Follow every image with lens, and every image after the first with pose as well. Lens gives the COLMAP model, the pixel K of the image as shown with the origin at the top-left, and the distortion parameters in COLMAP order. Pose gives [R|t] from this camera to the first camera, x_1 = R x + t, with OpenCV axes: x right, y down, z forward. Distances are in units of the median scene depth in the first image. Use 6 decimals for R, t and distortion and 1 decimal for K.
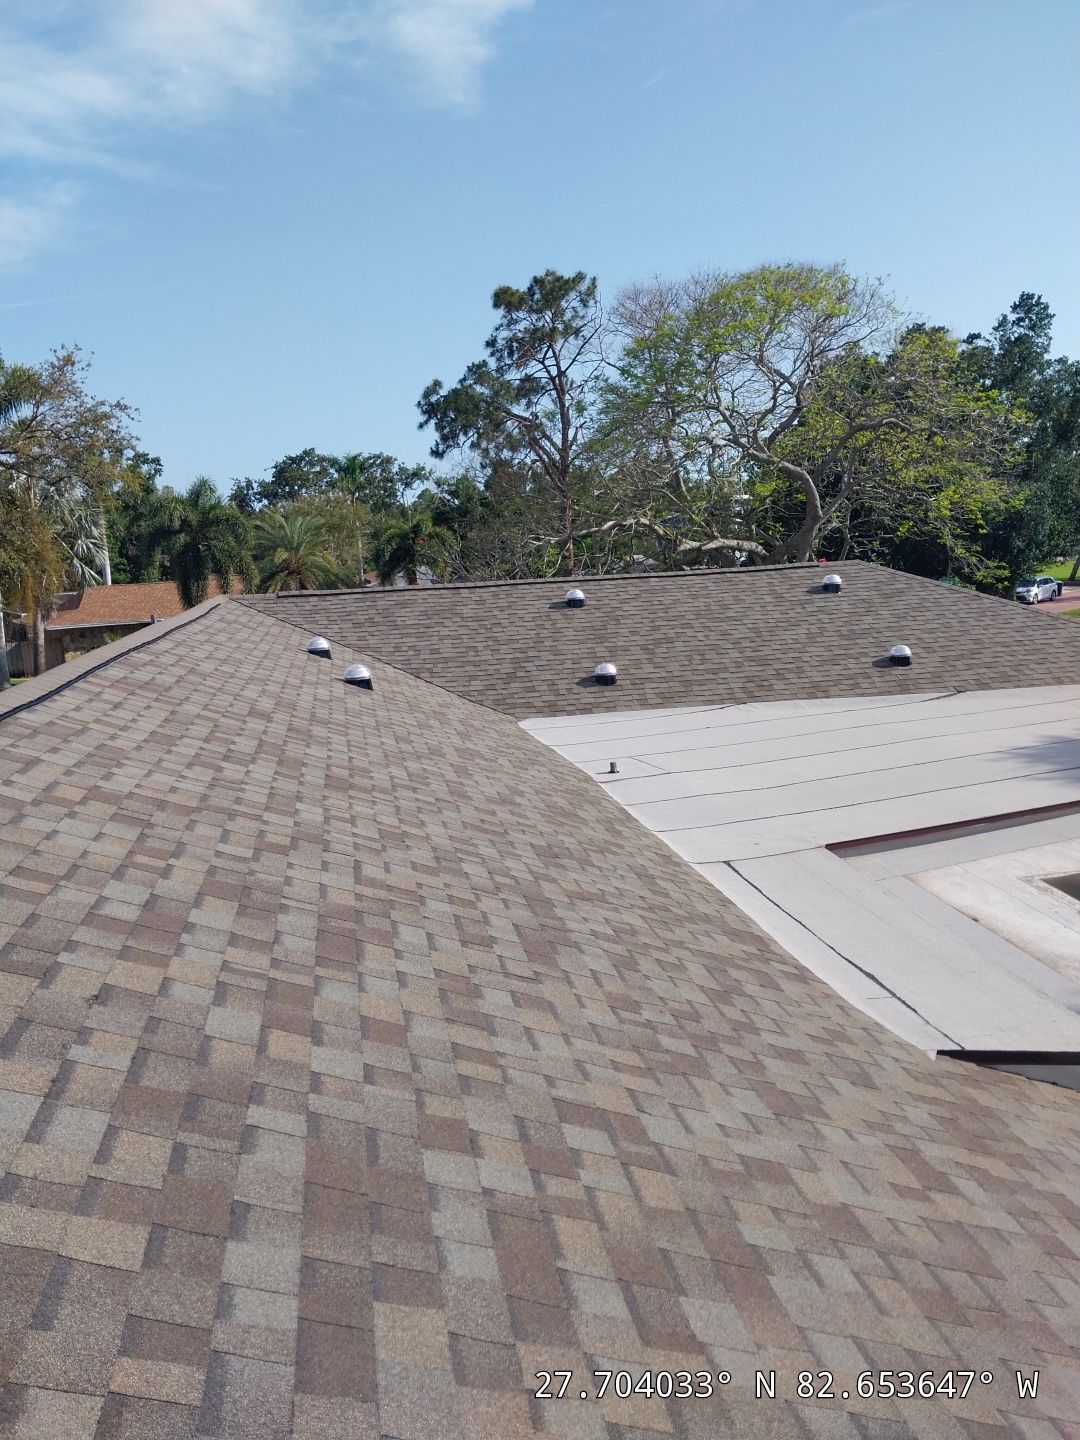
lens RADIAL K [[1153.2, 0, 544.3], [0, 1153.2, 712.3], [0, 0, 1]] dist [0.036368, -0.054248]
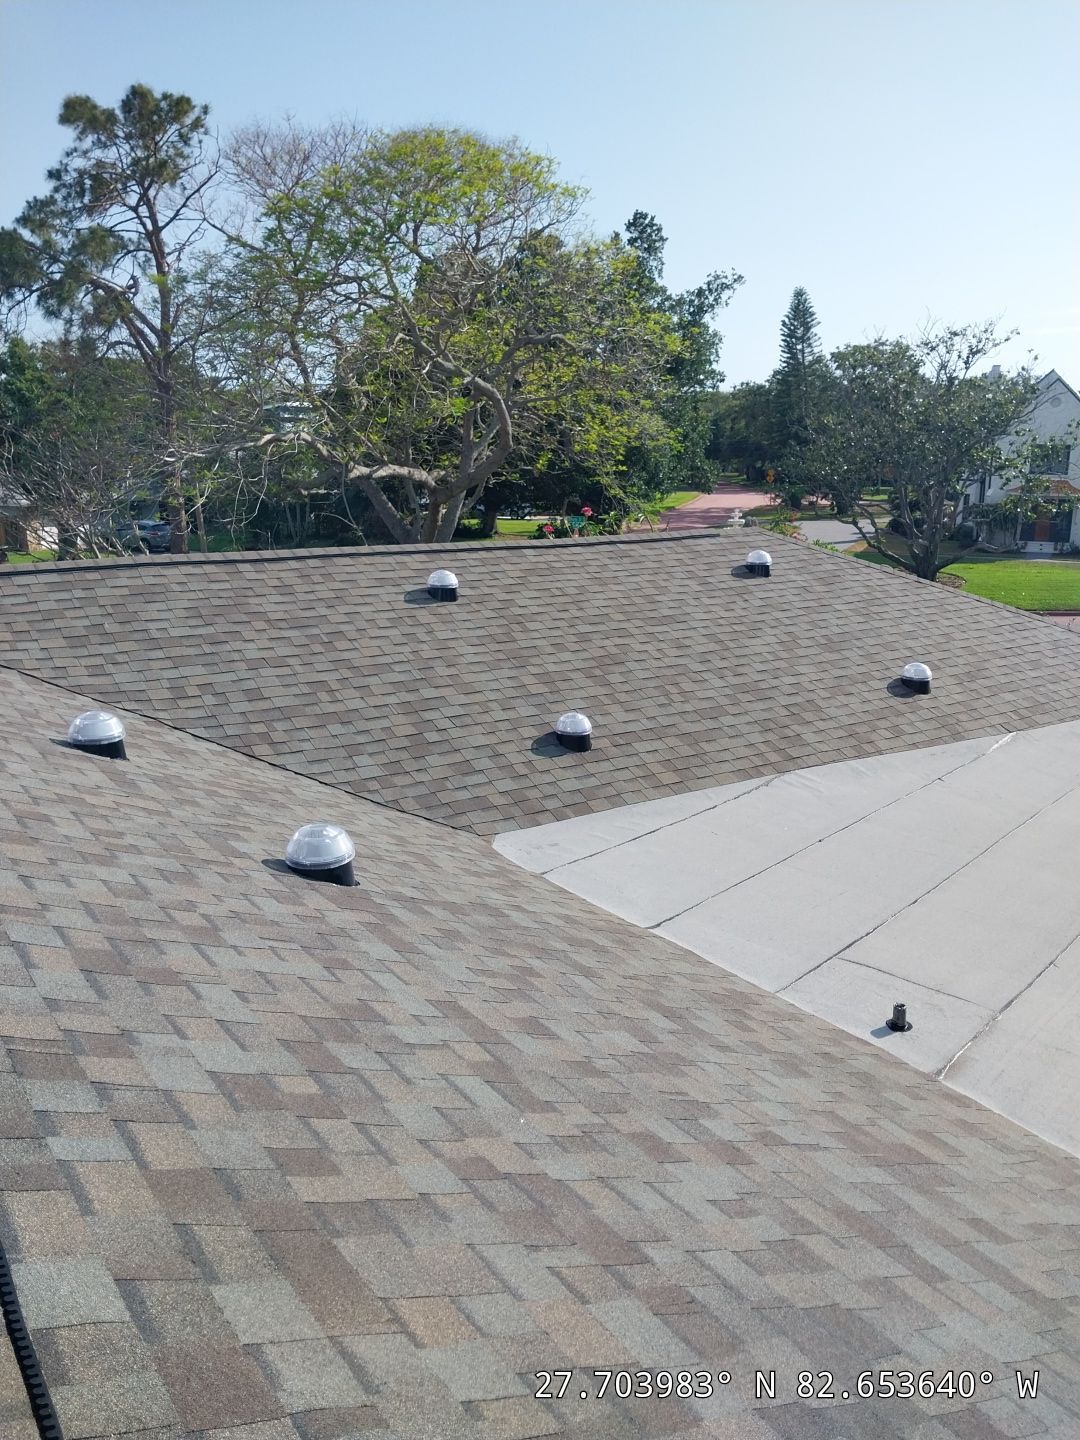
lens RADIAL K [[1153.2, 0, 547.9], [0, 1153.2, 716.5], [0, 0, 1]] dist [0.036368, -0.054248]
pose [[0.908357, -0.041142, 0.416166, -0.095216], [0.008033, 0.996682, 0.080998, -0.041164], [-0.418118, -0.070232, 0.905674, 0.216247]]
